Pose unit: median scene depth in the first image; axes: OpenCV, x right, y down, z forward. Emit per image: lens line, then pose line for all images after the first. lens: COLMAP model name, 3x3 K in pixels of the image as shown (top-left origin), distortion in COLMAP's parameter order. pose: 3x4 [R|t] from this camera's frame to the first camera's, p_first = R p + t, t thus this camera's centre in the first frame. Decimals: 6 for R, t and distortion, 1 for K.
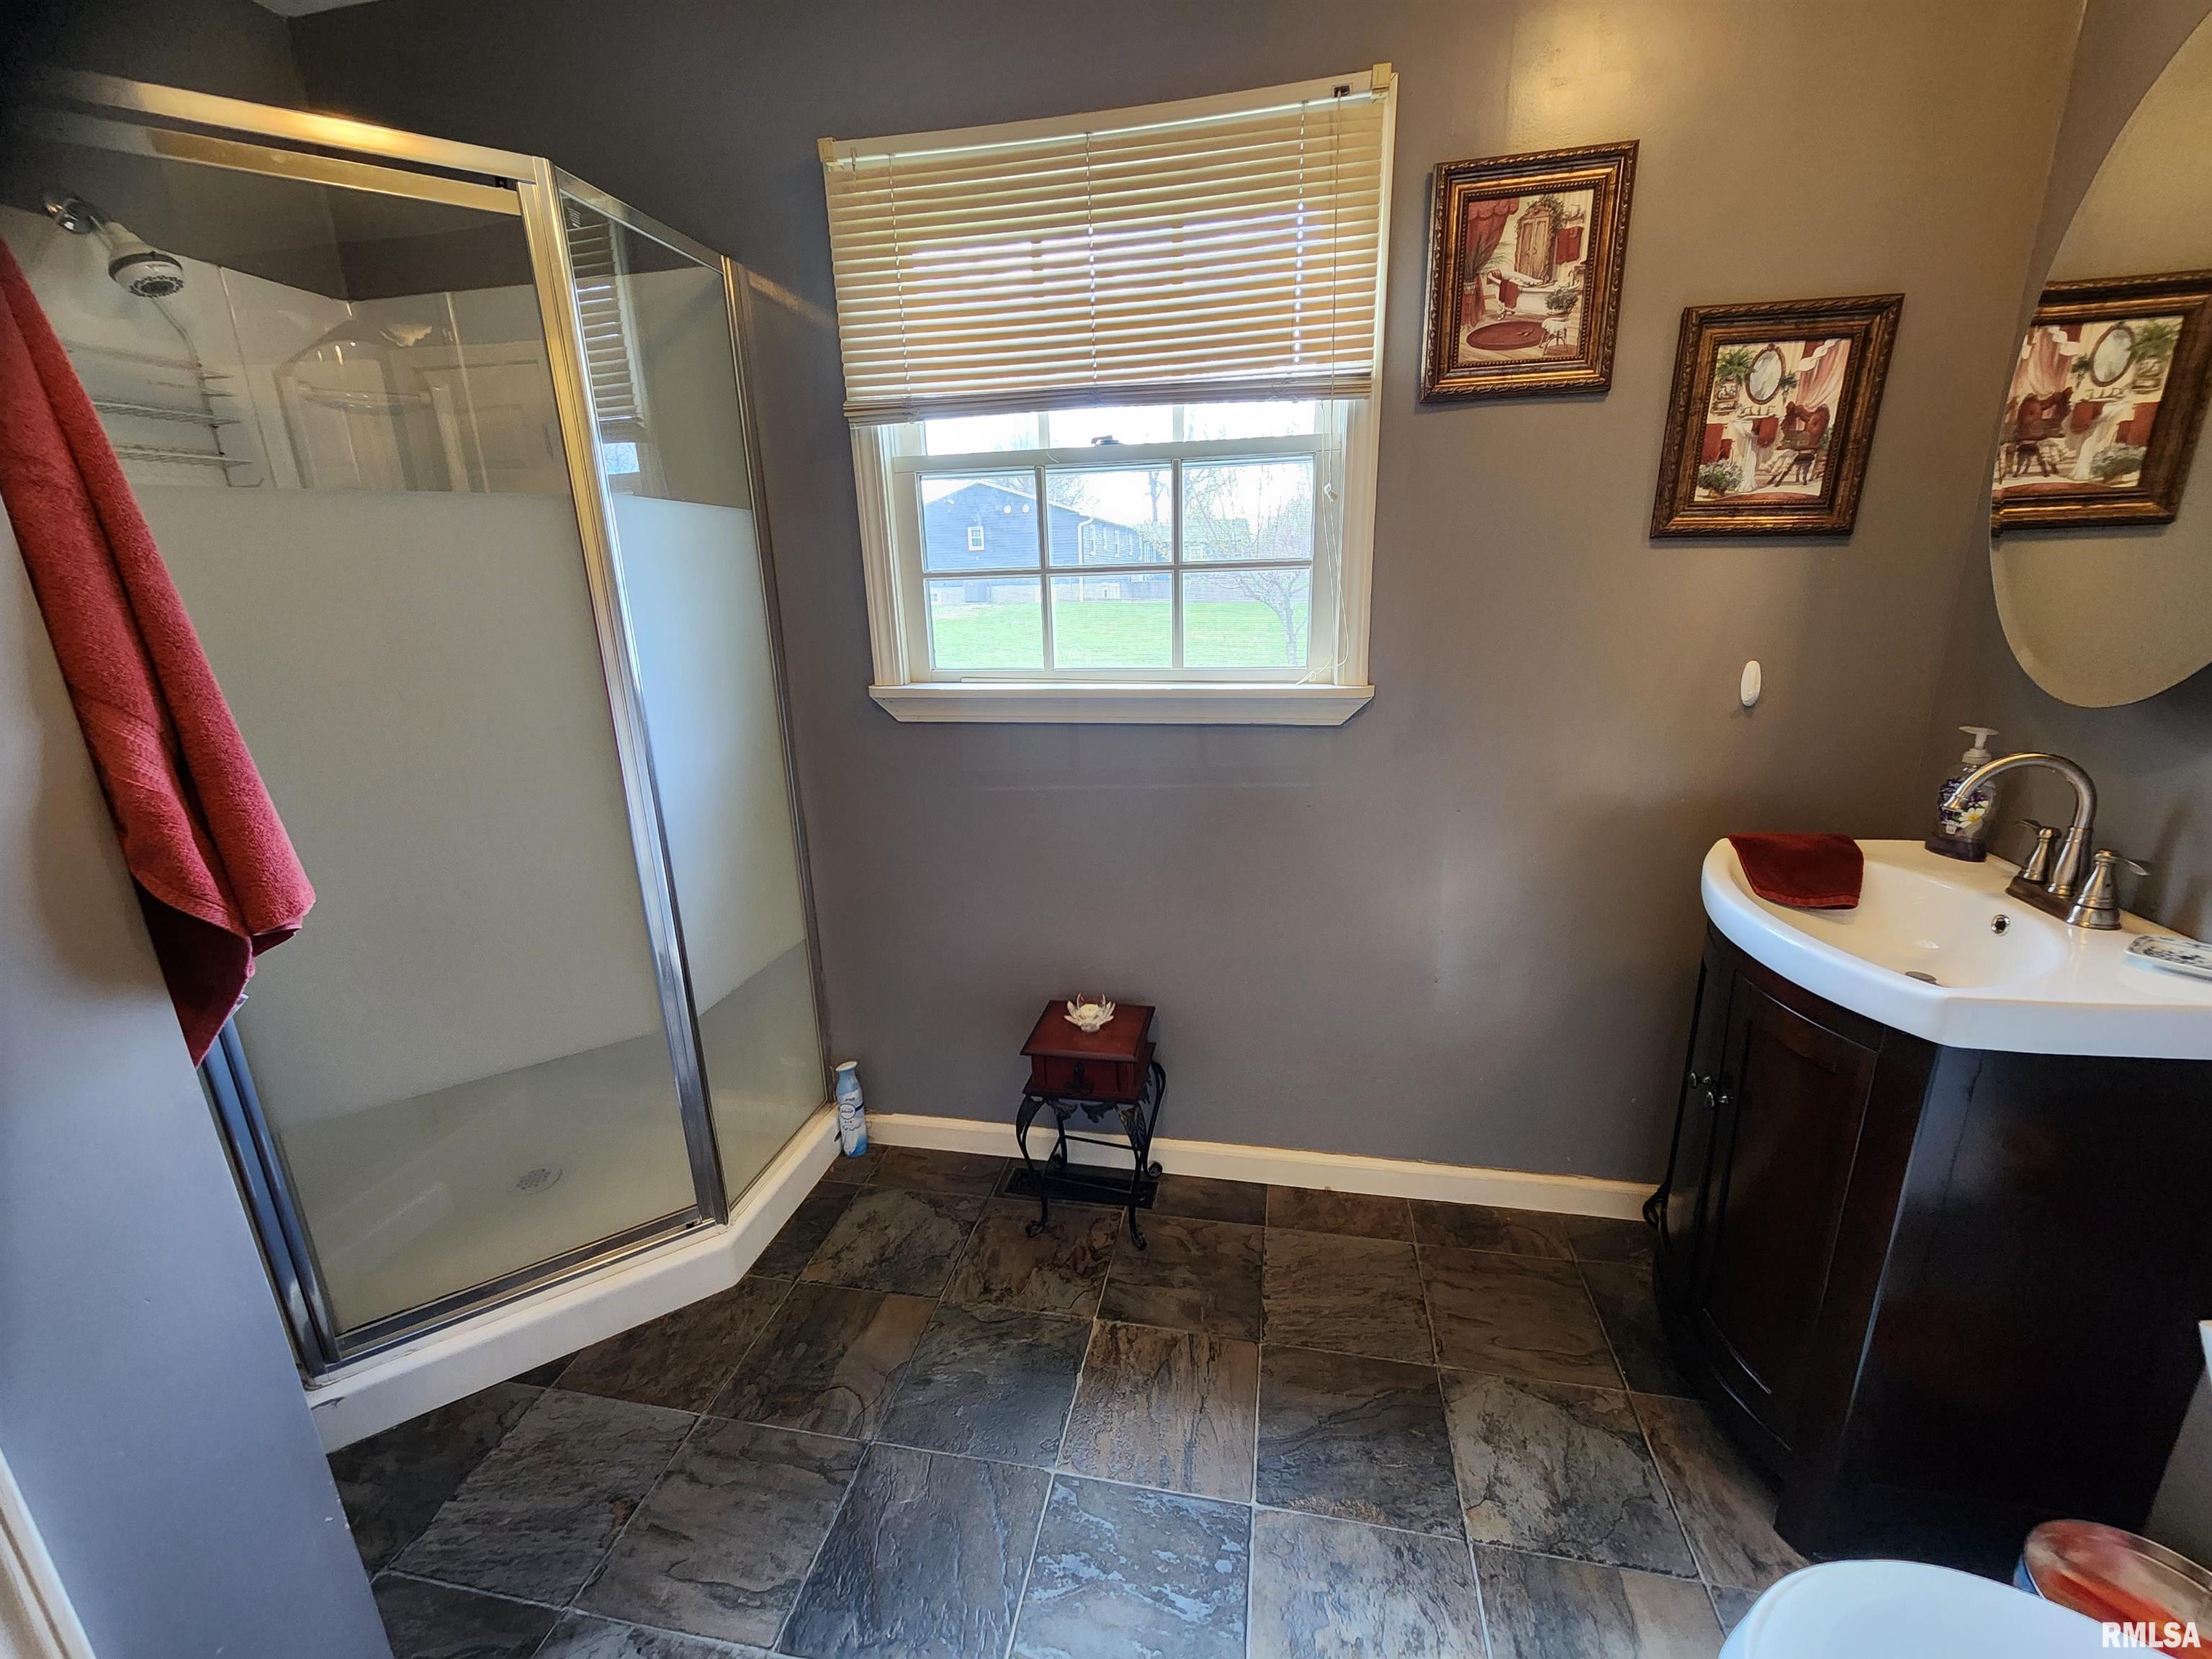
lens RADIAL K [[910.1, 0, 1111.6], [0, 910.1, 835.6], [0, 0, 1]] dist [0.001966, -0.000012]
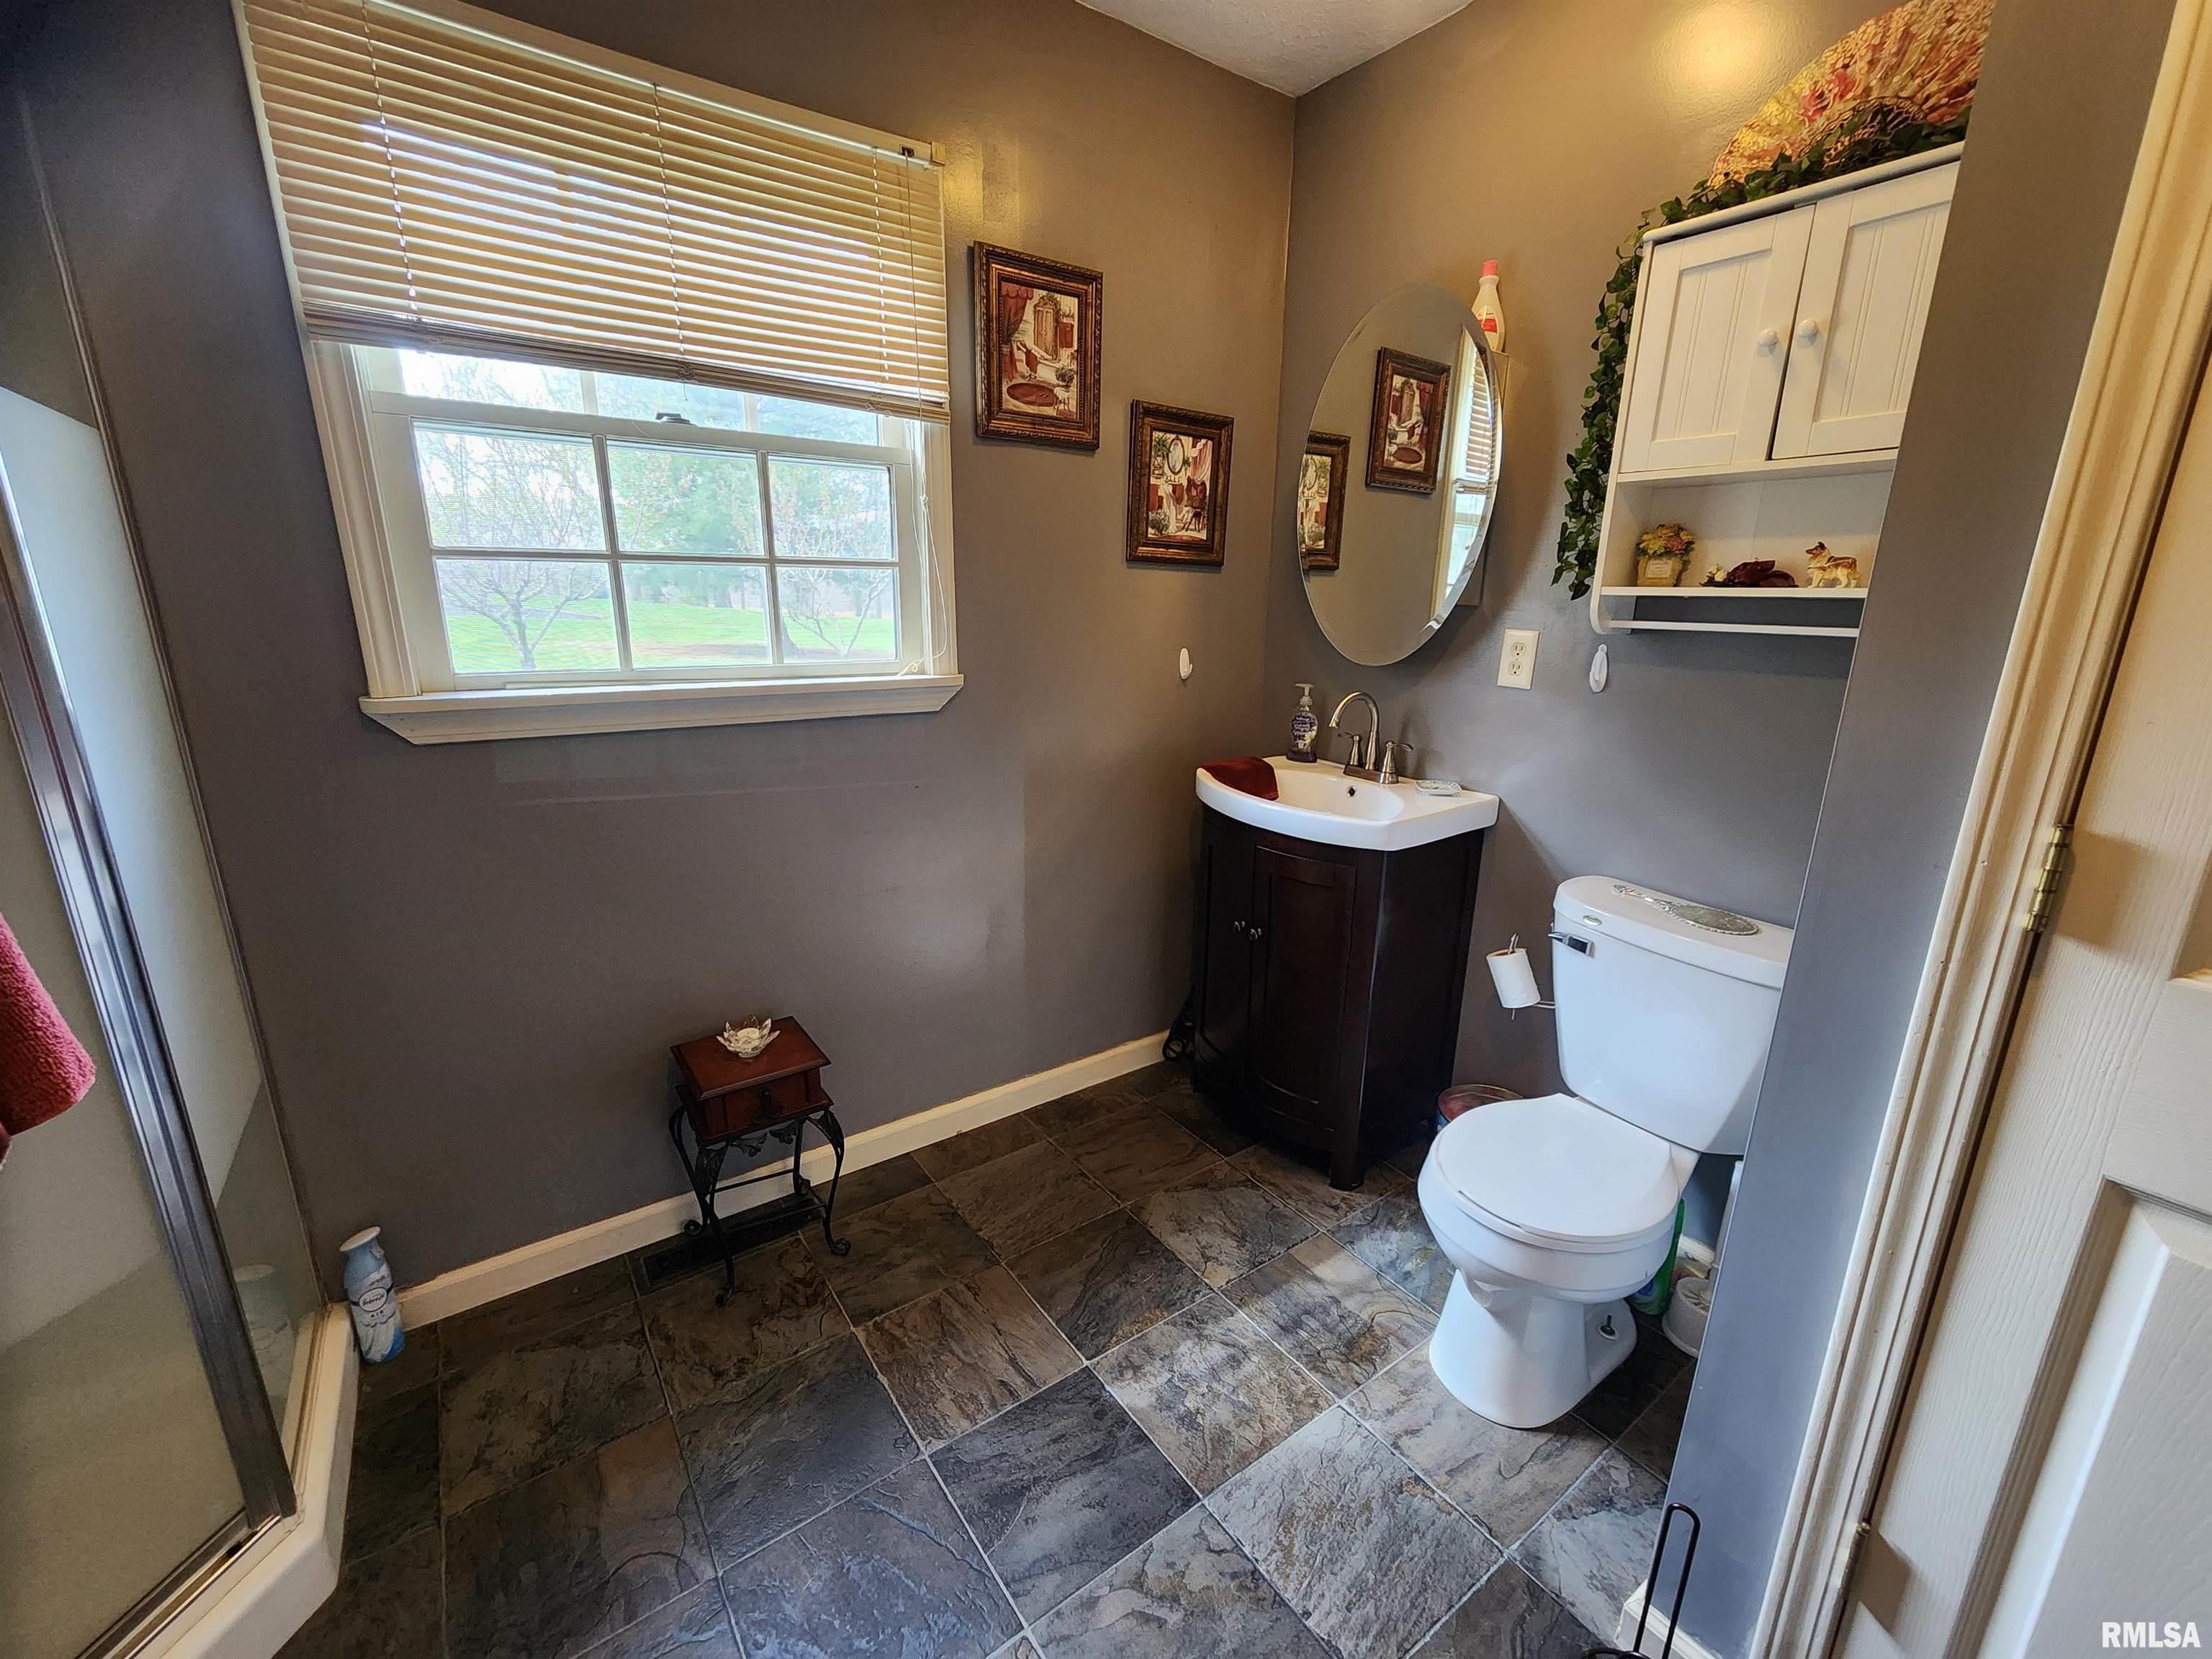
lens RADIAL K [[910.1, 0, 1105.5], [0, 910.1, 834.6], [0, 0, 1]] dist [0.001966, -0.000012]
pose [[0.685077, -0.153228, 0.712173, -0.488872], [0.167626, 0.984552, 0.050584, 0.007825], [-0.708922, 0.084725, 0.700179, 0.092168]]
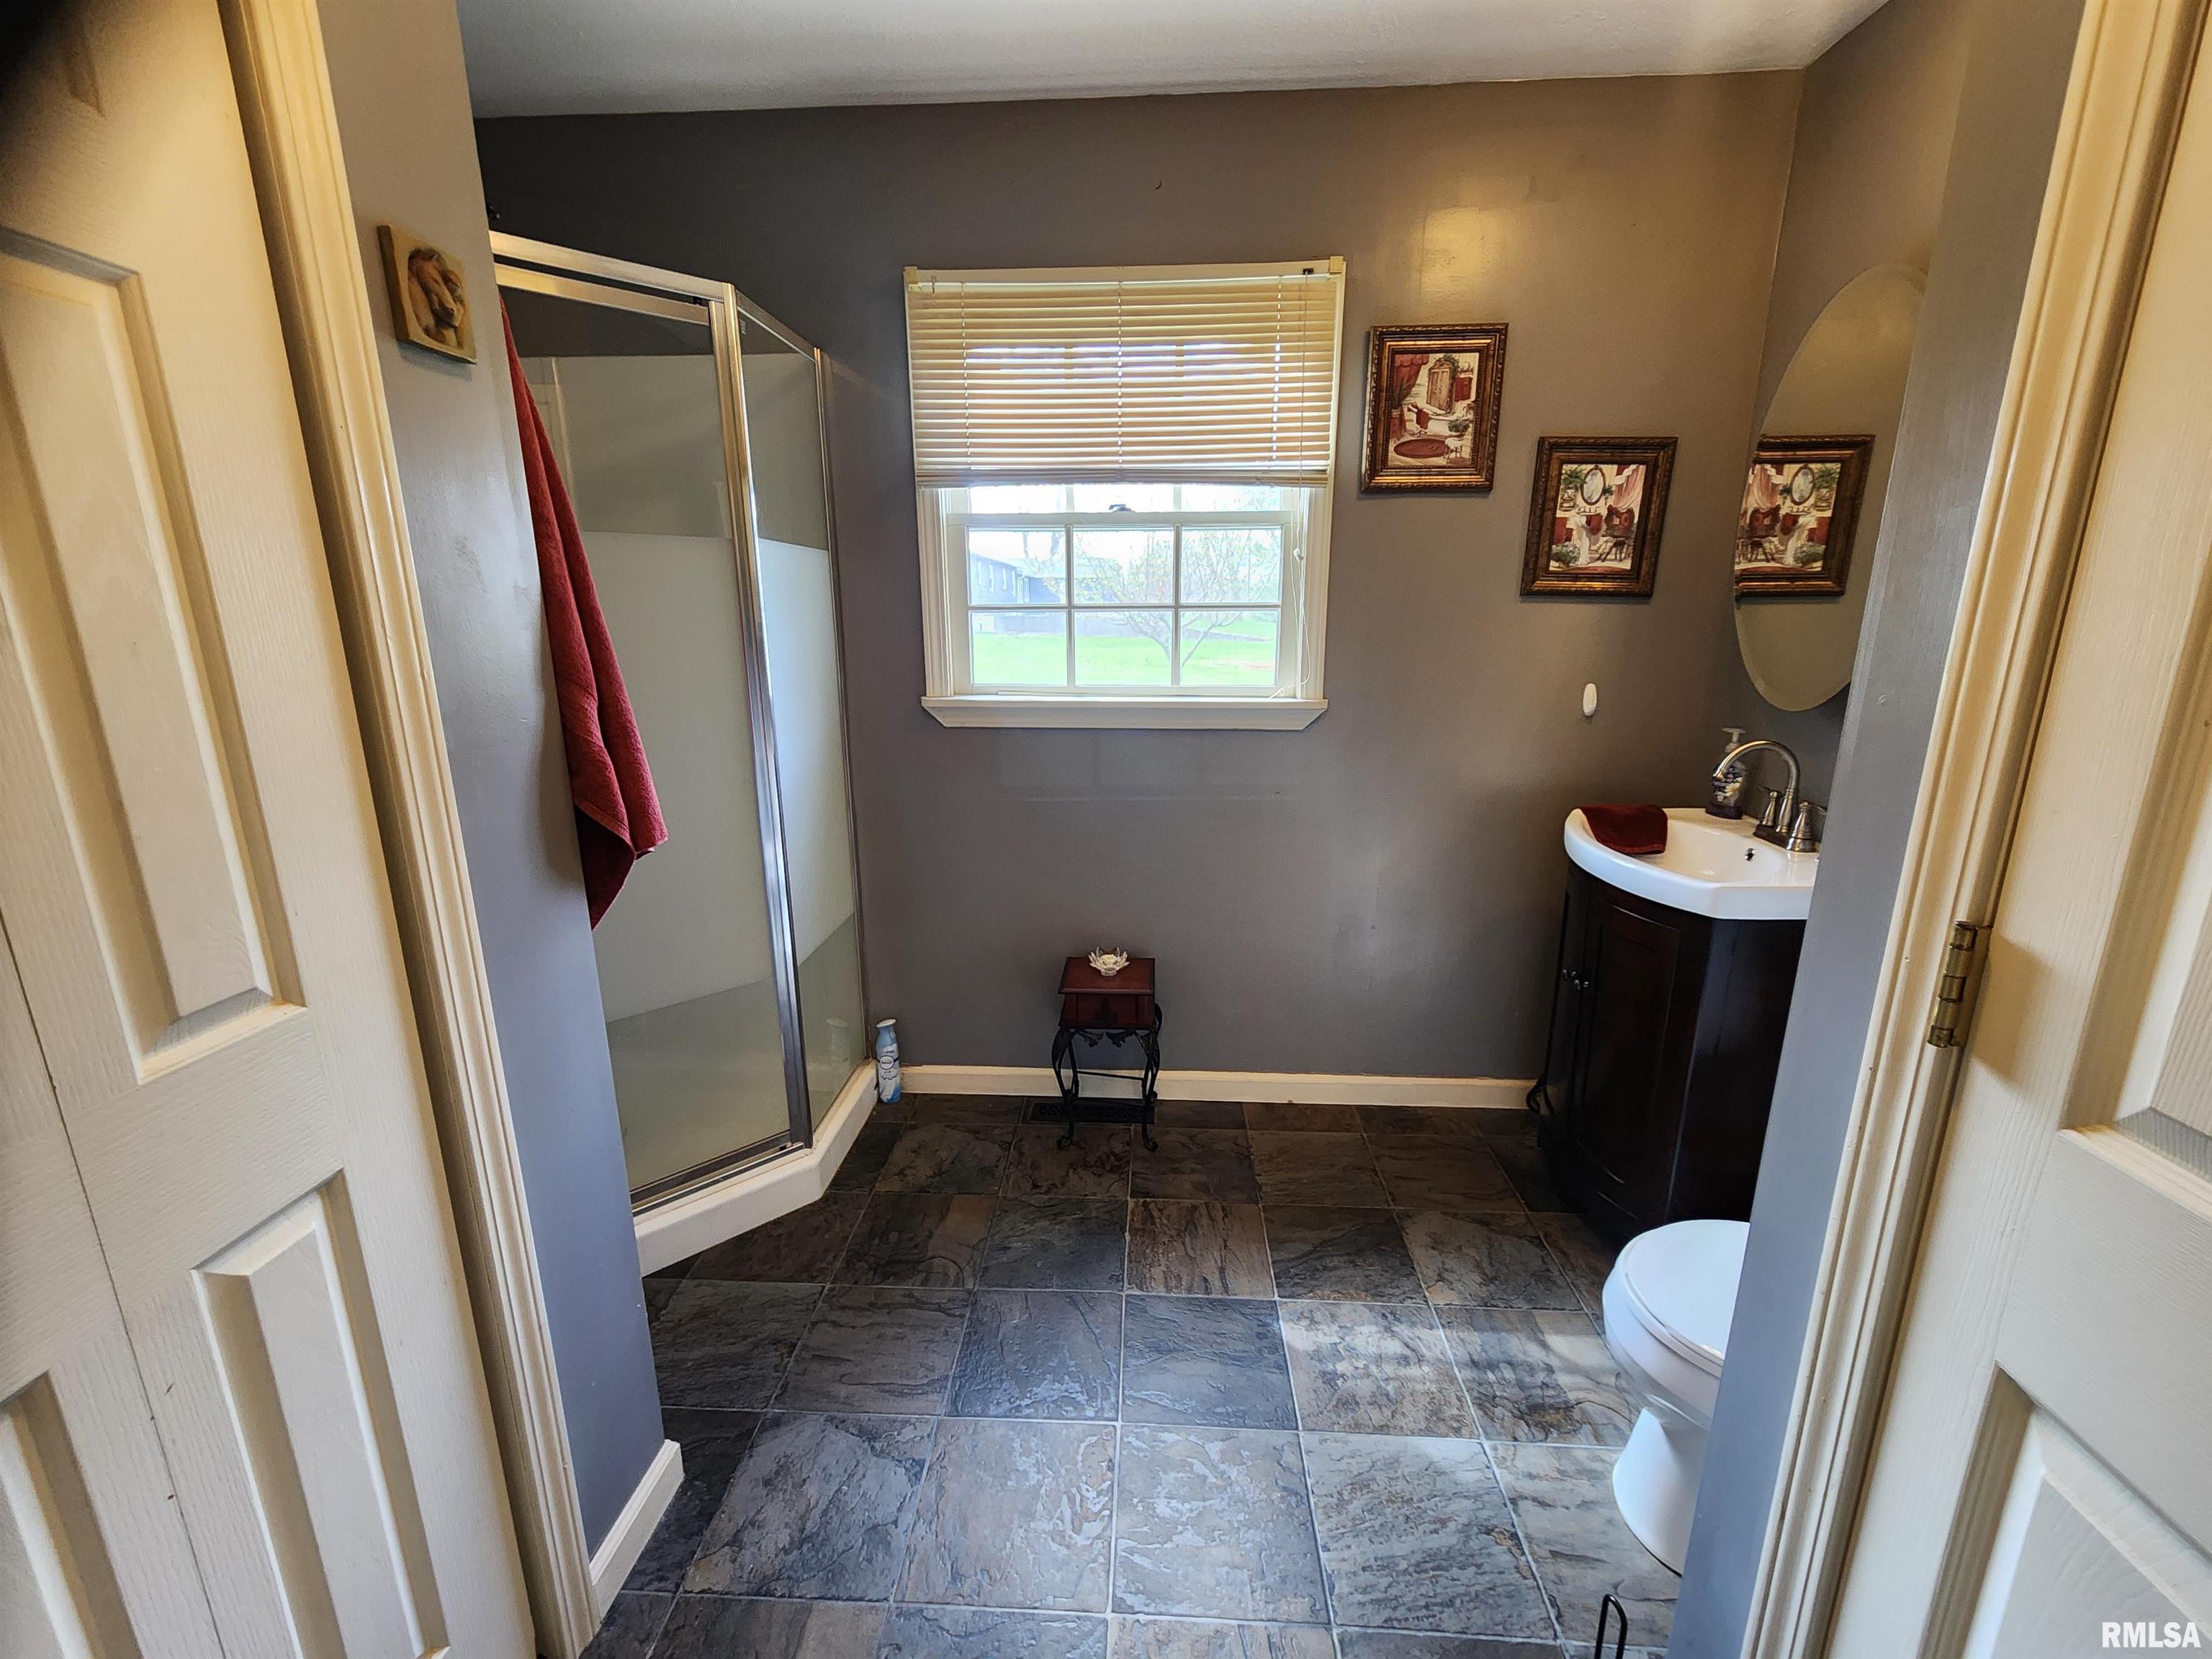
lens RADIAL K [[910.1, 0, 1111.8], [0, 910.1, 833.7], [0, 0, 1]] dist [0.001966, -0.000012]
pose [[0.989574, -0.010610, 0.143635, -0.237427], [0.015898, 0.999235, -0.035719, 0.079969], [-0.143146, 0.037630, 0.988986, -0.281432]]
